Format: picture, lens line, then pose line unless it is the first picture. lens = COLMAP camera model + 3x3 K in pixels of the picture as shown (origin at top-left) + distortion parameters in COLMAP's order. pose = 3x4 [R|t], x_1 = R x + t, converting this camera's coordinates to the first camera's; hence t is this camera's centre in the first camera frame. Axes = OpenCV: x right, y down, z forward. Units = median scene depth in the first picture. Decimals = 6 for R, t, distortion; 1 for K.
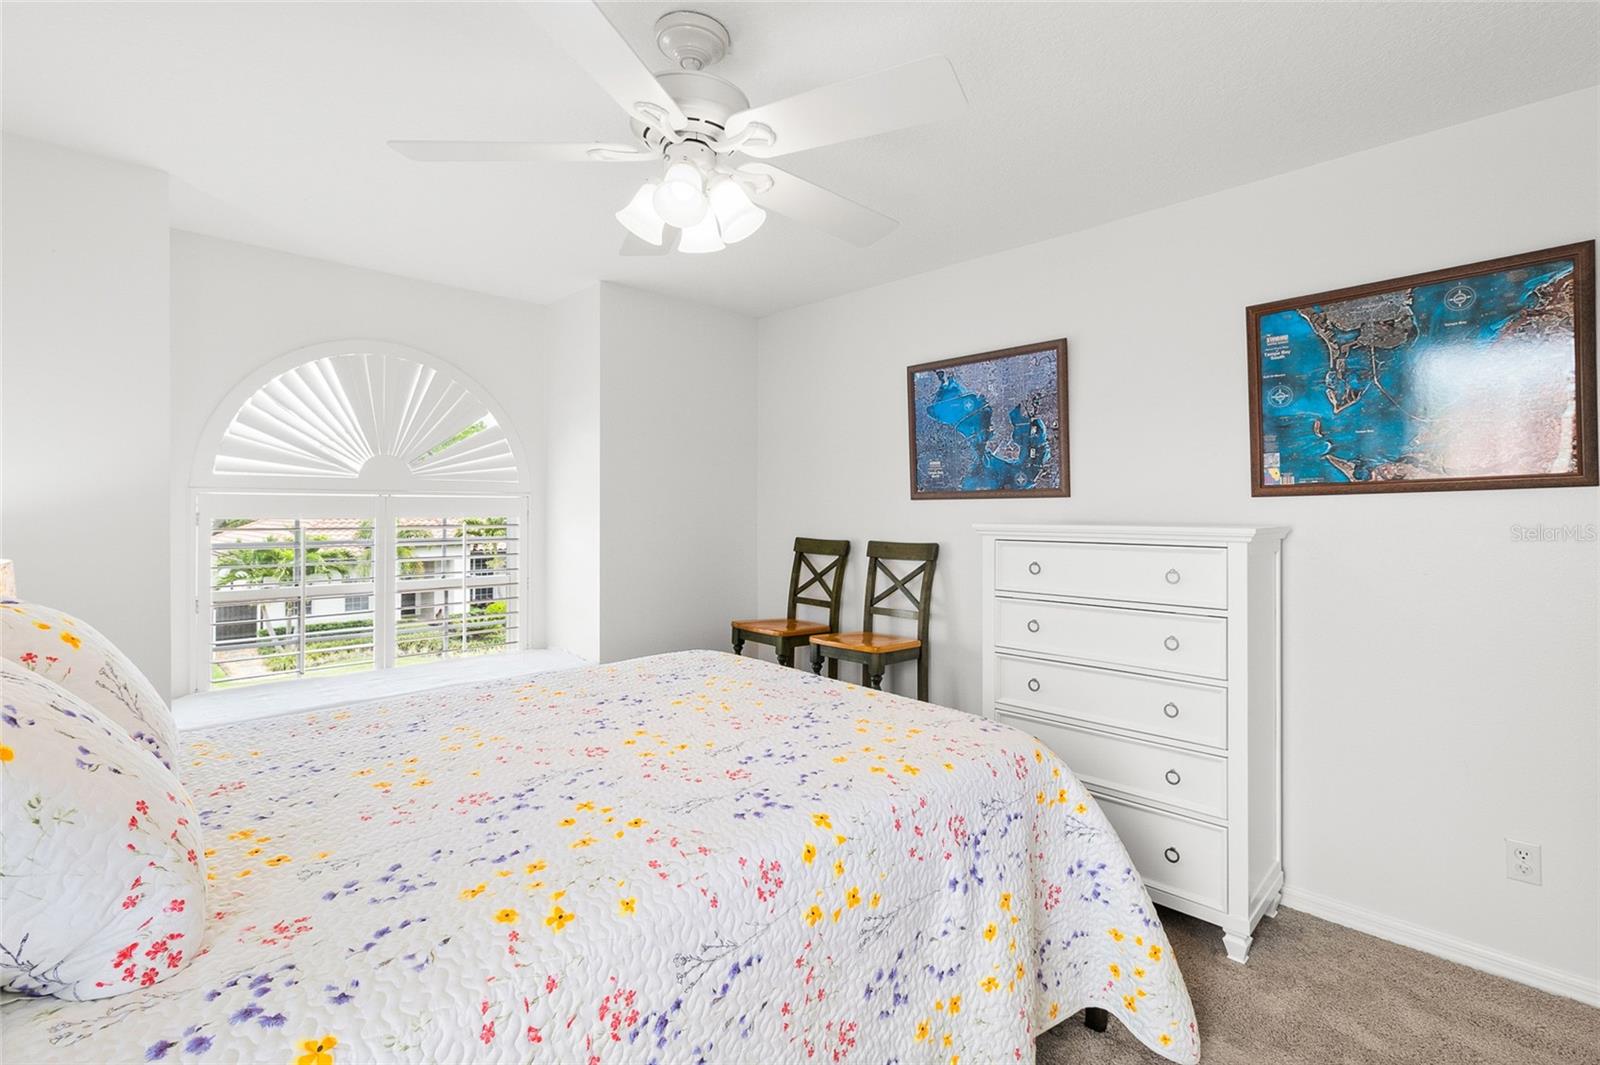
lens RADIAL K [[738.6, 0, 809.2], [0, 738.6, 510.4], [0, 0, 1]] dist [0.001870, -0.000098]
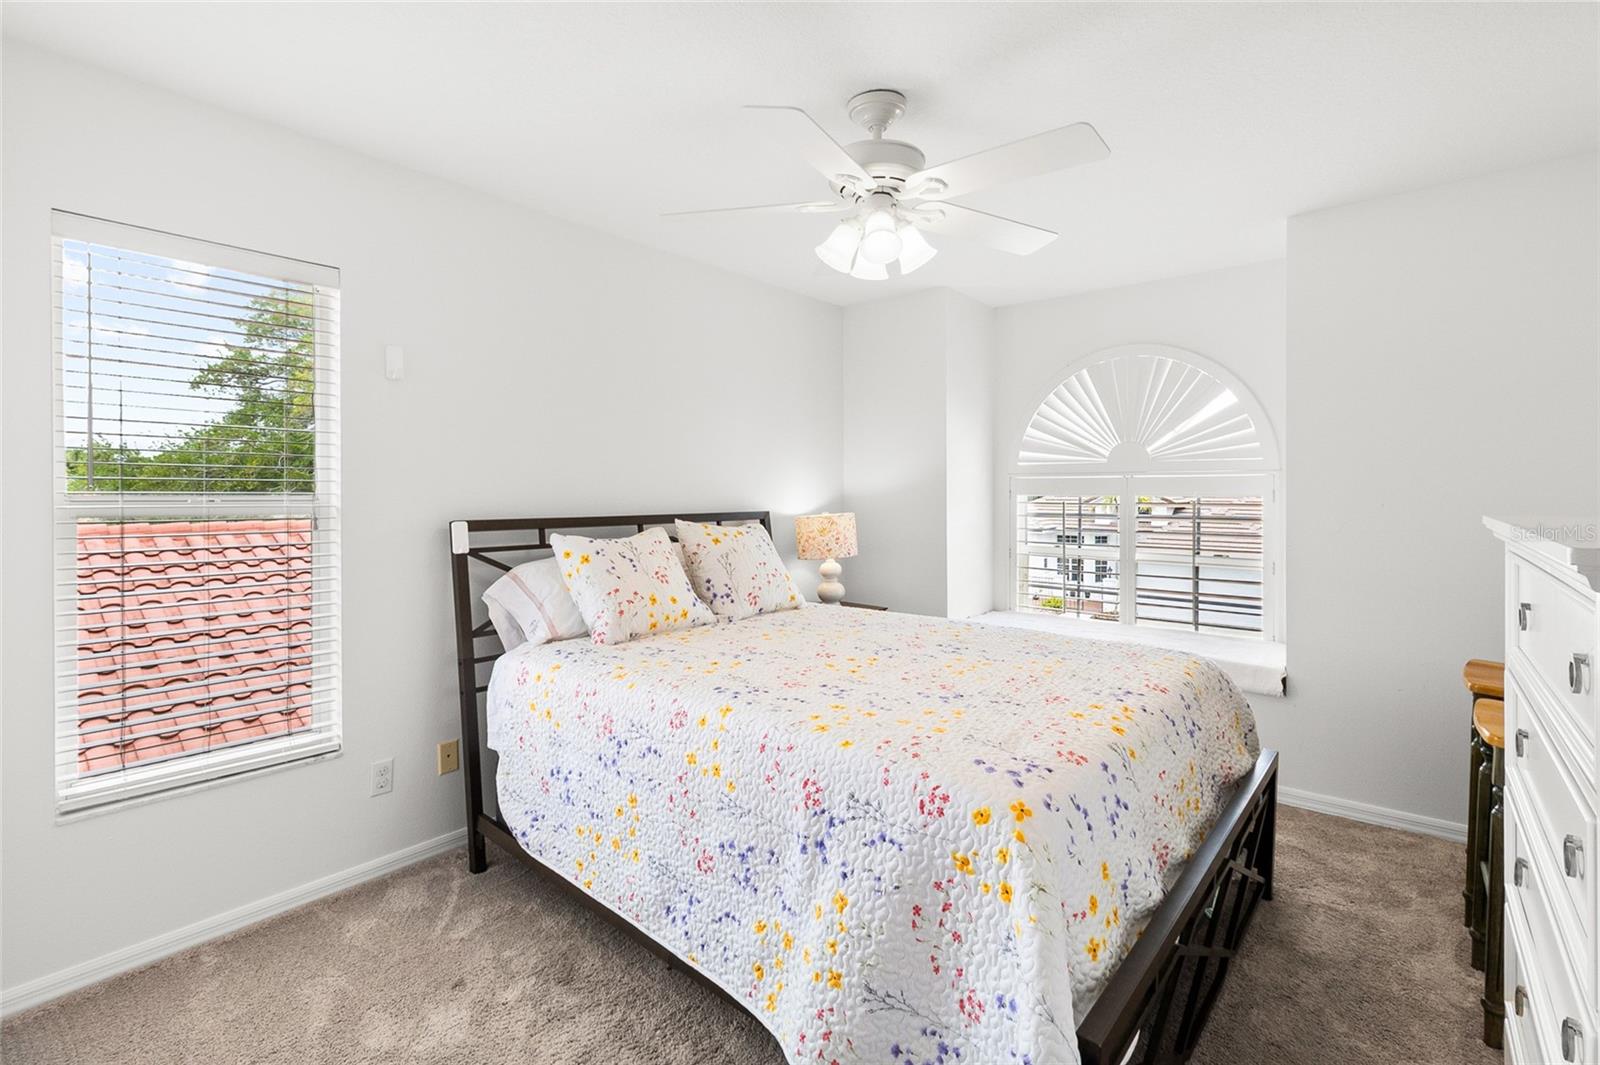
lens RADIAL K [[738.6, 0, 809.2], [0, 738.6, 510.4], [0, 0, 1]] dist [0.001870, -0.000098]
pose [[0.085752, 0.027644, -0.995933, 1.025155], [0.003585, 0.999600, 0.028054, -0.003180], [0.996310, -0.005976, 0.085619, 0.746754]]
